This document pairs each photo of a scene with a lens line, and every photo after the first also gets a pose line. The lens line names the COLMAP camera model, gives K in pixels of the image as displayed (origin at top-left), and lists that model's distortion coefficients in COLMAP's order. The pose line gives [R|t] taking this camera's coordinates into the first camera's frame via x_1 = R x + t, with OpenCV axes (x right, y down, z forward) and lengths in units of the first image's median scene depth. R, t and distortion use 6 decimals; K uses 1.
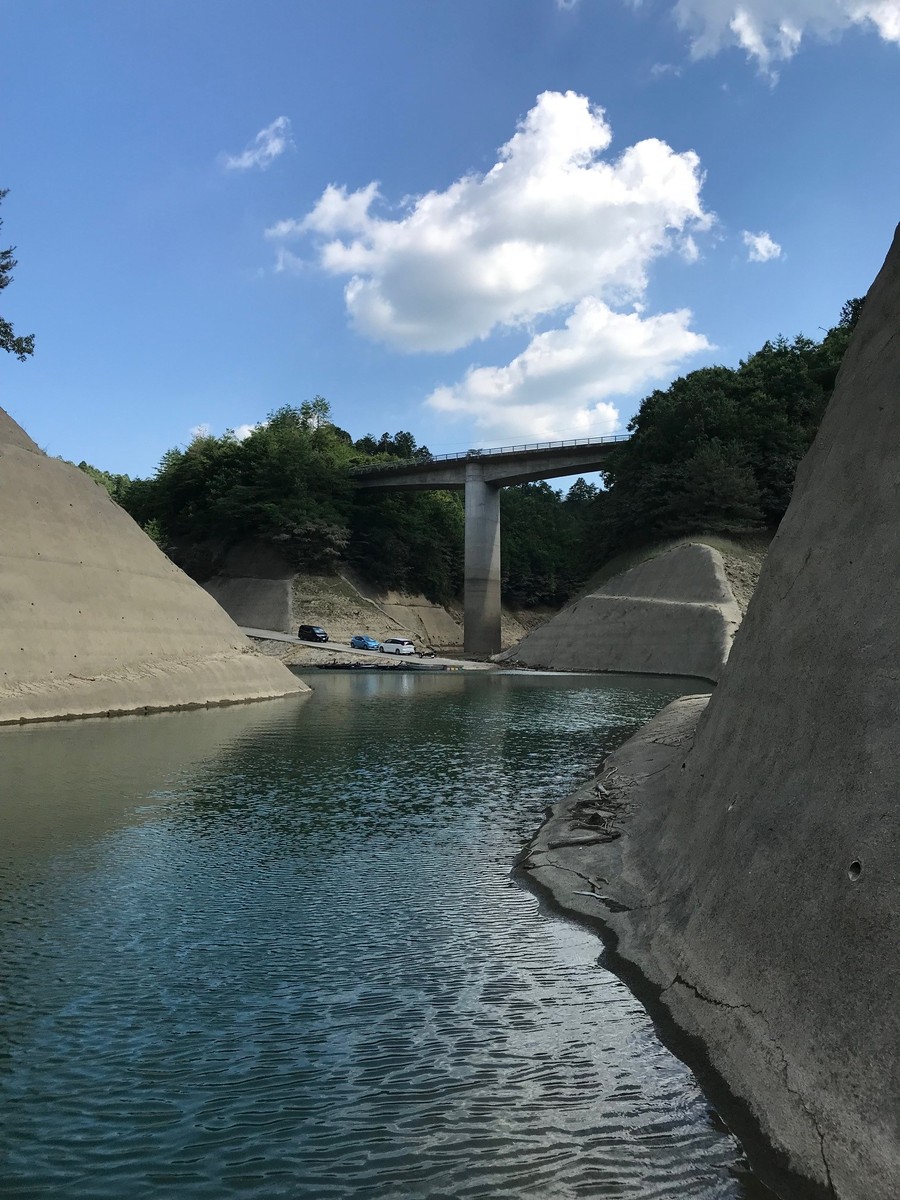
lens RADIAL K [[975.8, 0, 474.7], [0, 975.8, 617.6], [0, 0, 1]] dist [0.073324, -0.002639]
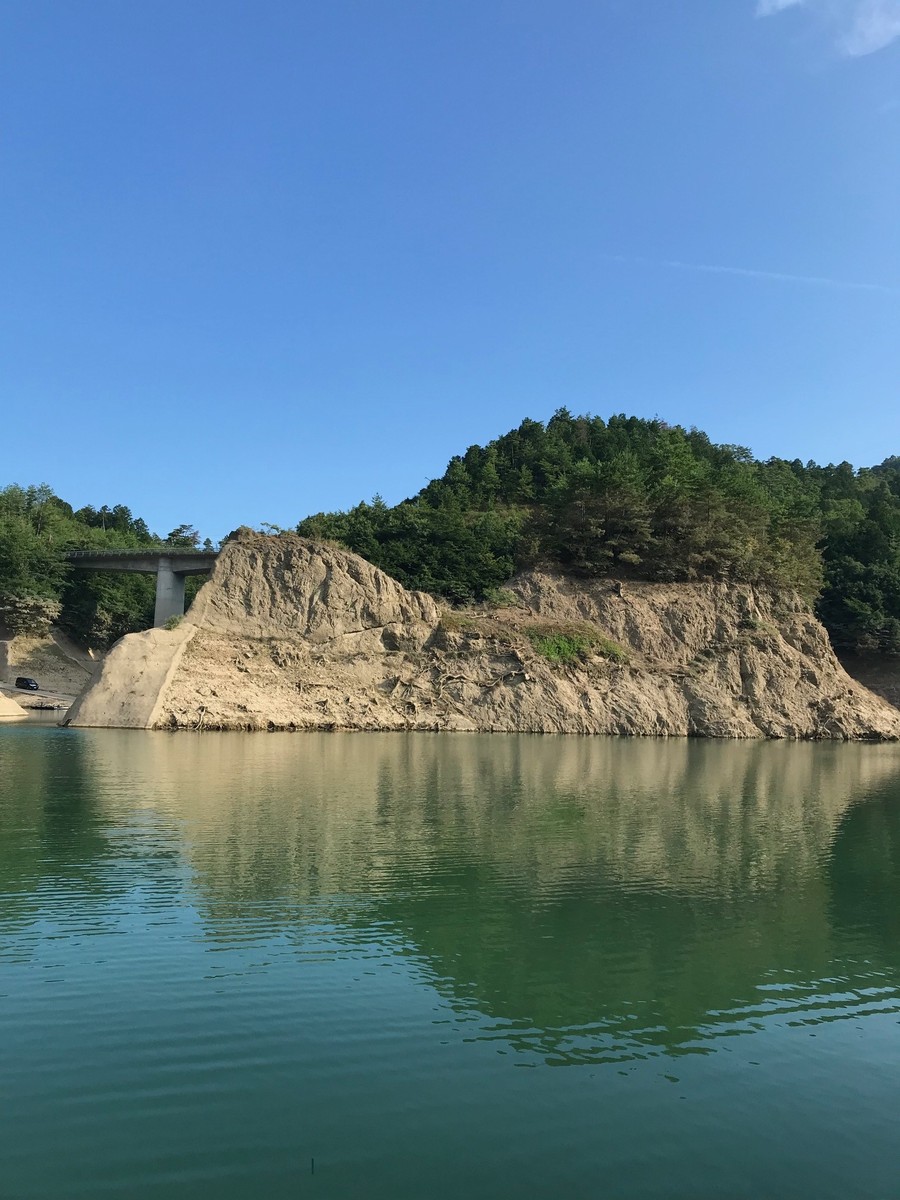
lens RADIAL K [[984.8, 0, 467.7], [0, 984.8, 583.0], [0, 0, 1]] dist [0.113459, -0.300712]
pose [[0.966585, 0.052522, 0.250908, 0.058094], [-0.030734, 0.995469, -0.089982, -0.013294], [-0.254497, 0.079264, 0.963820, -0.398514]]
